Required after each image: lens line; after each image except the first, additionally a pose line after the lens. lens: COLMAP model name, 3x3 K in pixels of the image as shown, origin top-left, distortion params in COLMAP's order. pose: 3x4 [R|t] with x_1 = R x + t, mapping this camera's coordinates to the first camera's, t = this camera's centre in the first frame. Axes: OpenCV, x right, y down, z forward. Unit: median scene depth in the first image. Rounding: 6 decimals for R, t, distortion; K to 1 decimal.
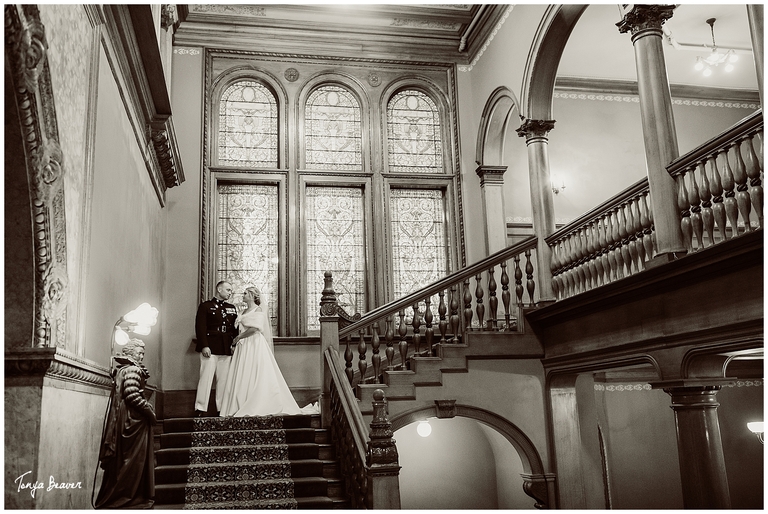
lens RADIAL K [[740.4, 0, 384.0], [0, 740.4, 257.0], [0, 0, 1]] dist [-0.006684, -0.008010]
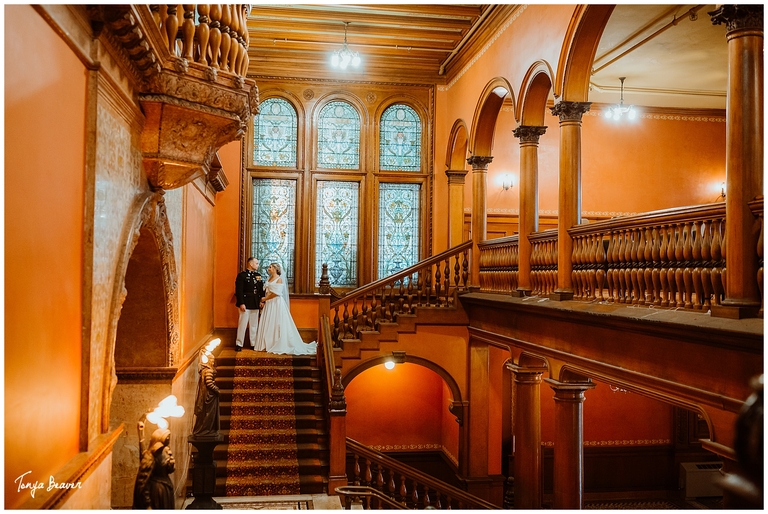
lens RADIAL K [[779.9, 0, 384.0], [0, 779.9, 257.0], [0, 0, 1]] dist [-0.009376, -0.009237]
pose [[0.997403, 0.050059, -0.051786, 0.099626], [-0.039358, 0.980955, 0.190206, -0.239433], [0.060321, -0.187674, 0.980377, -0.424737]]
